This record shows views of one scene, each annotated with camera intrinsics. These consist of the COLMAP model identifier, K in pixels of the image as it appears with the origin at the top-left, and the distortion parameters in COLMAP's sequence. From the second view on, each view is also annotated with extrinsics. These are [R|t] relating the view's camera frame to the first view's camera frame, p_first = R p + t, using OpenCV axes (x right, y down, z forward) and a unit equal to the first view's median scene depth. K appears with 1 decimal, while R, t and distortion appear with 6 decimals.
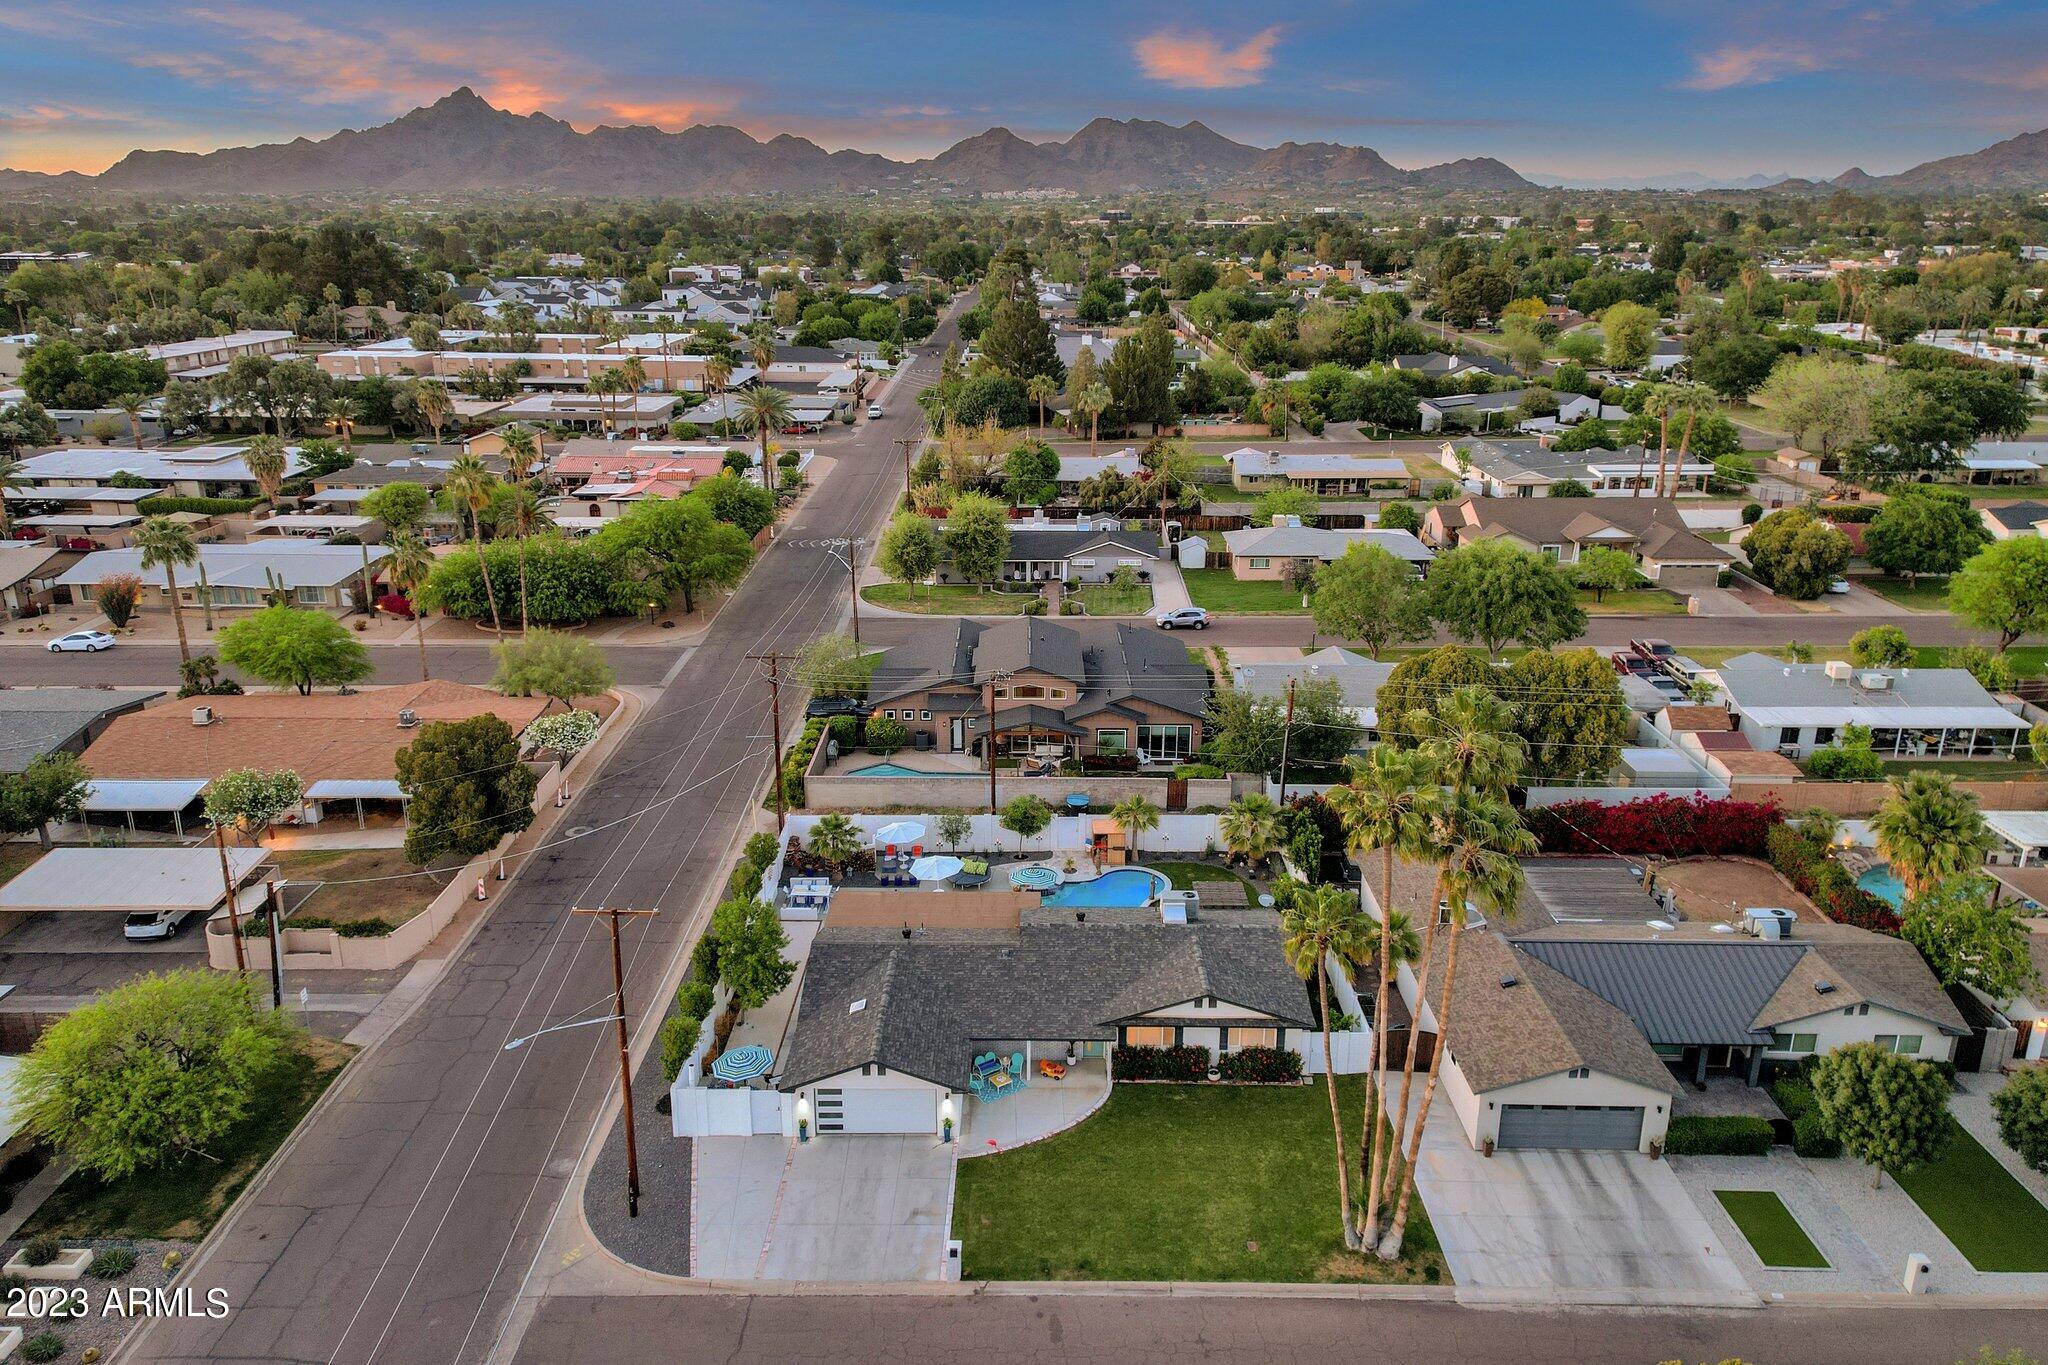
lens RADIAL K [[1419.4, 0, 1024.0], [0, 1419.4, 682.5], [0, 0, 1]] dist [0.109093, -0.120833]
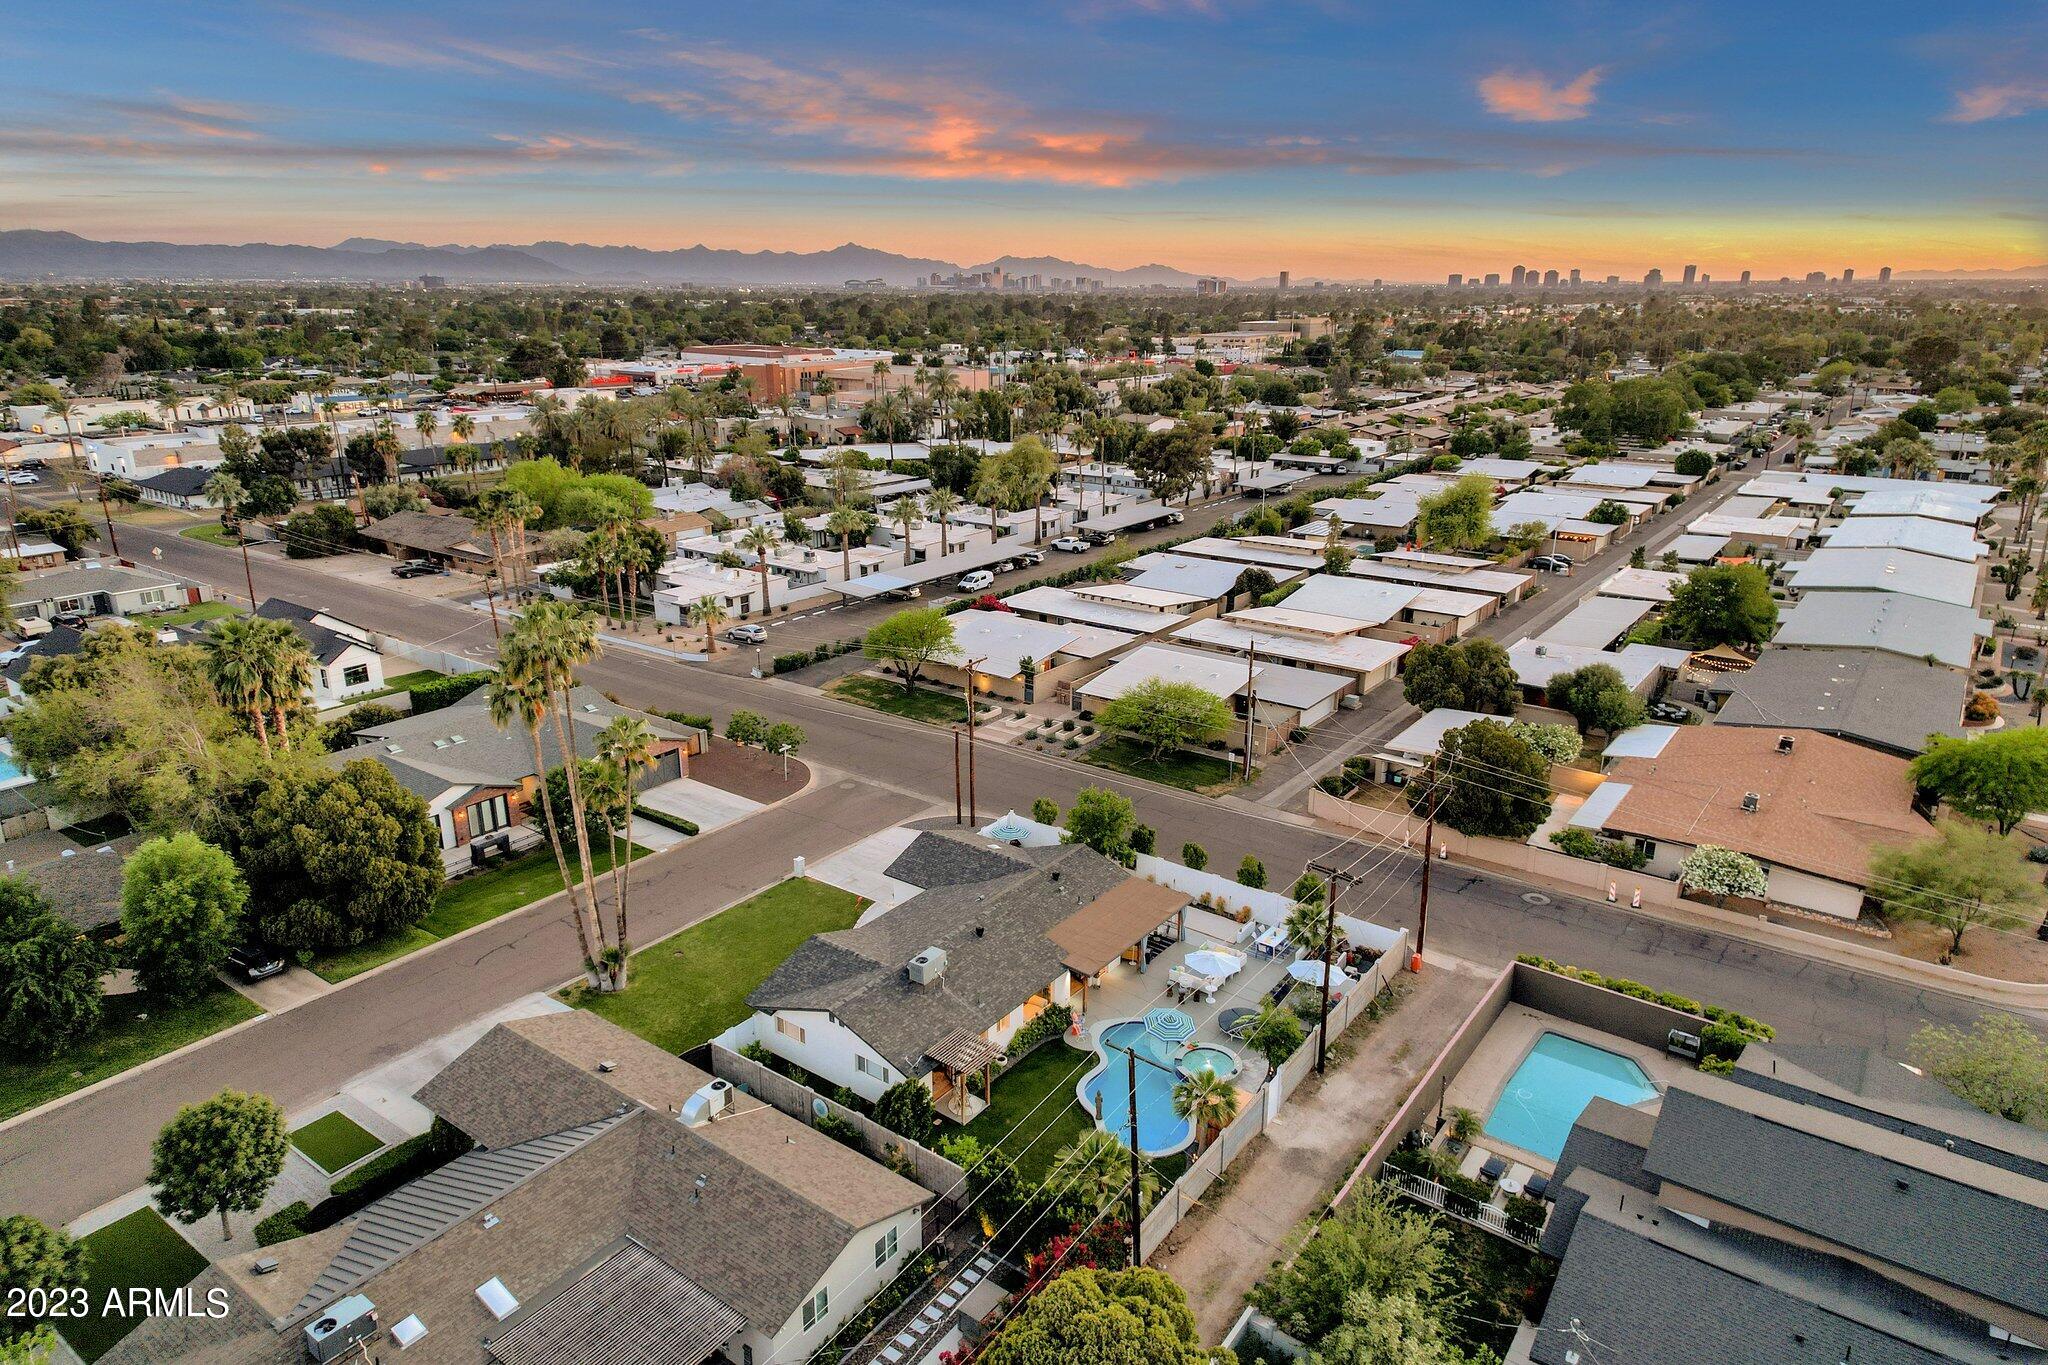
lens RADIAL K [[1259.4, 0, 1031.8], [0, 1259.4, 689.4], [0, 0, 1]] dist [0.095077, -0.061596]
pose [[-0.582686, 0.242686, -0.775616, 0.589059], [-0.255951, 0.851006, 0.458560, -0.361443], [0.771341, 0.465717, -0.433753, 1.120219]]
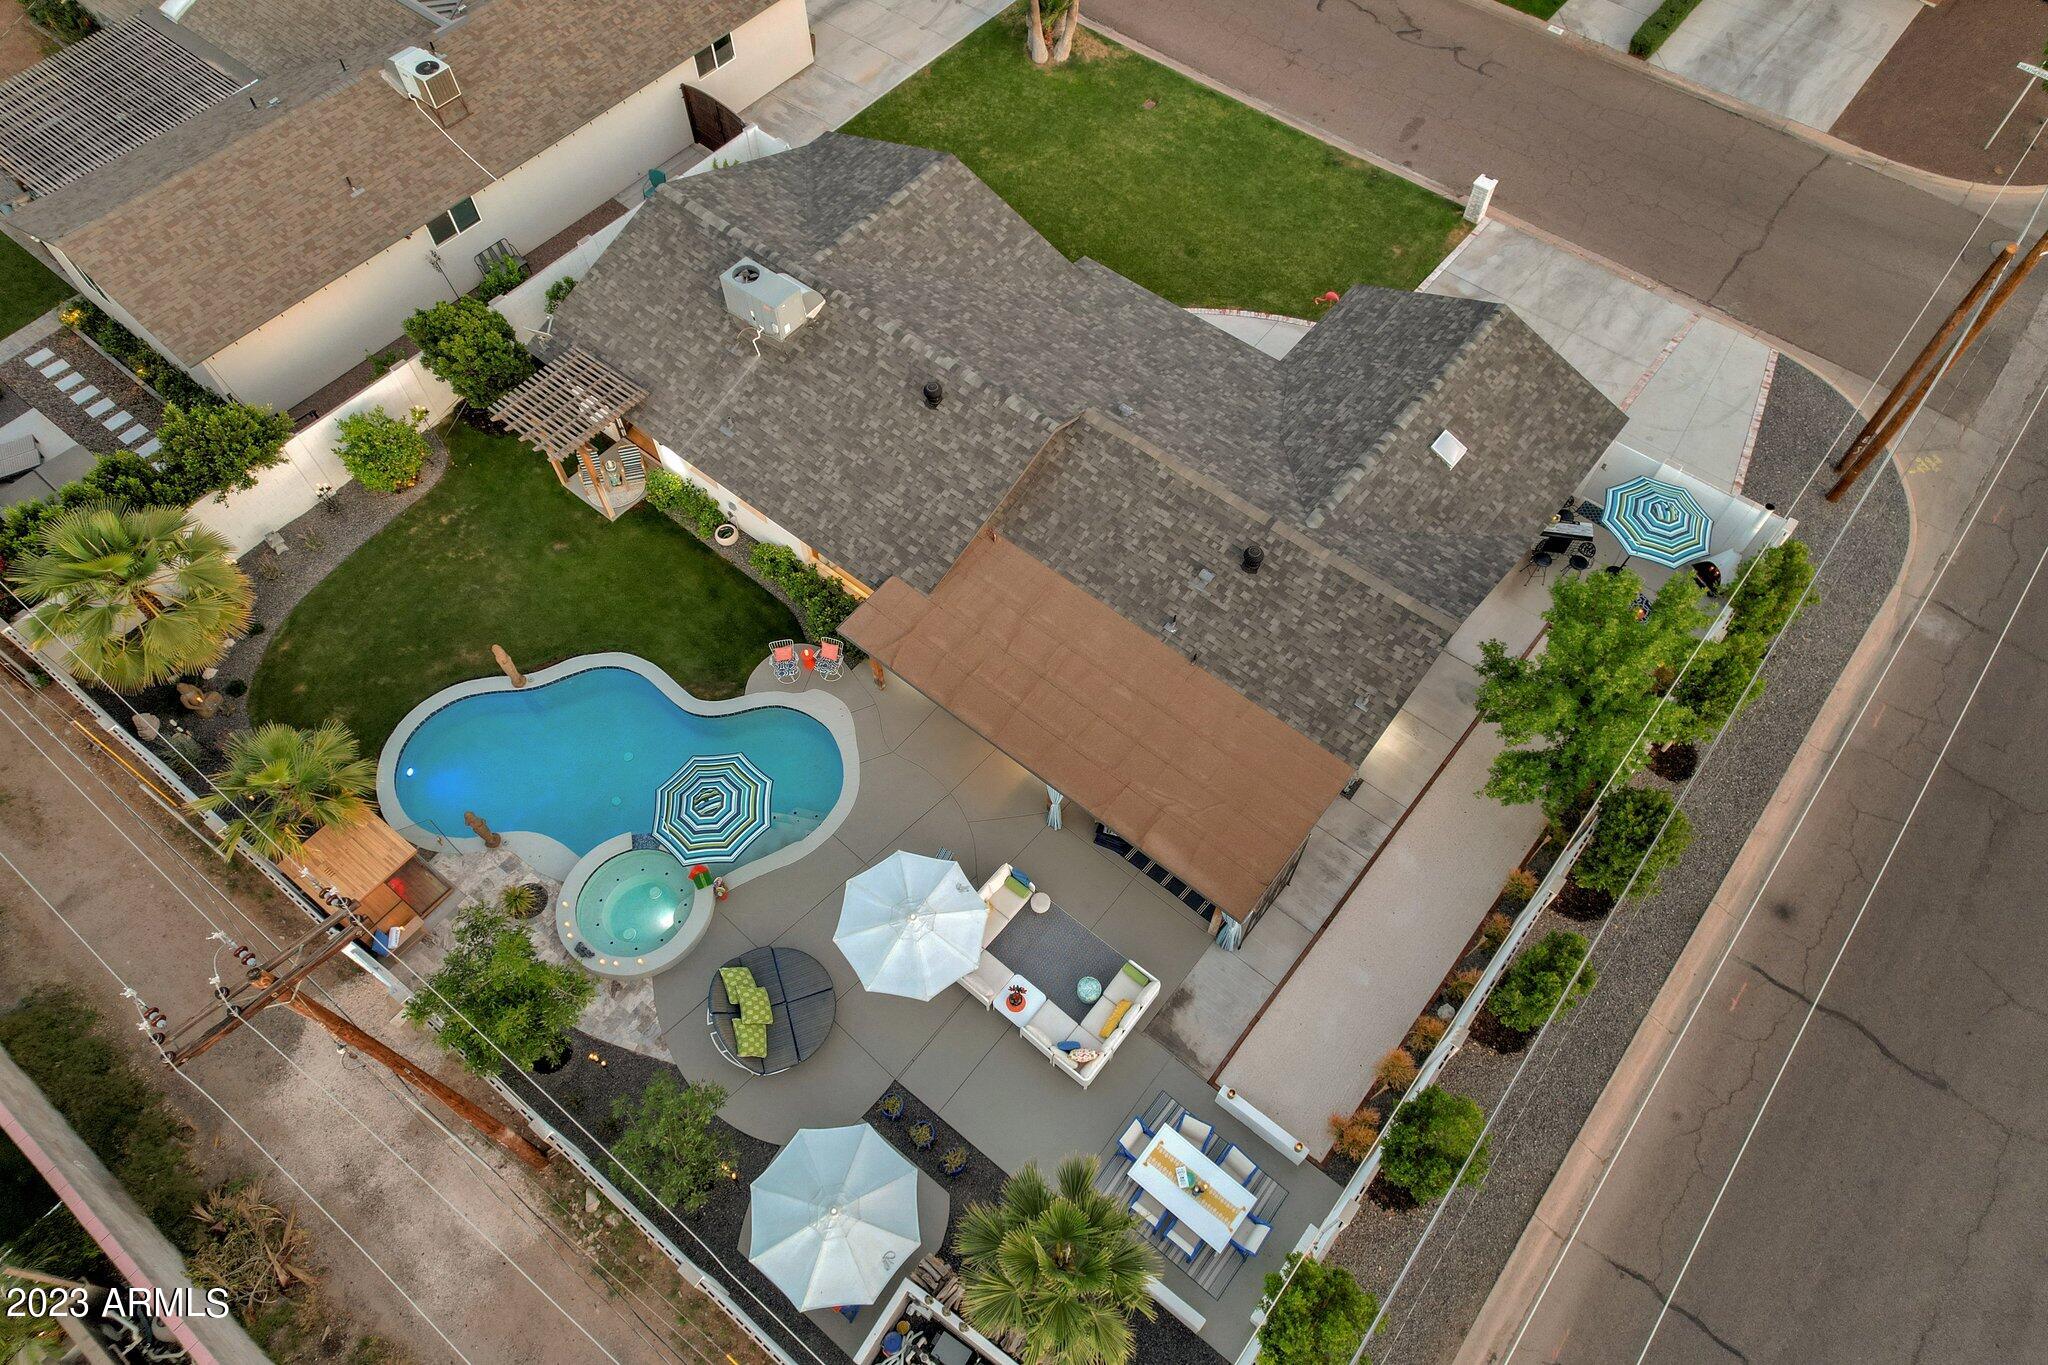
lens RADIAL K [[1258.2, 0, 1028.4], [0, 1258.2, 693.4], [0, 0, 1]] dist [0.096916, -0.078409]
pose [[-0.784999, -0.533453, 0.314966, -0.143785], [0.185071, 0.283262, 0.941016, -0.167208], [-0.591206, 0.796988, -0.123634, 0.918240]]
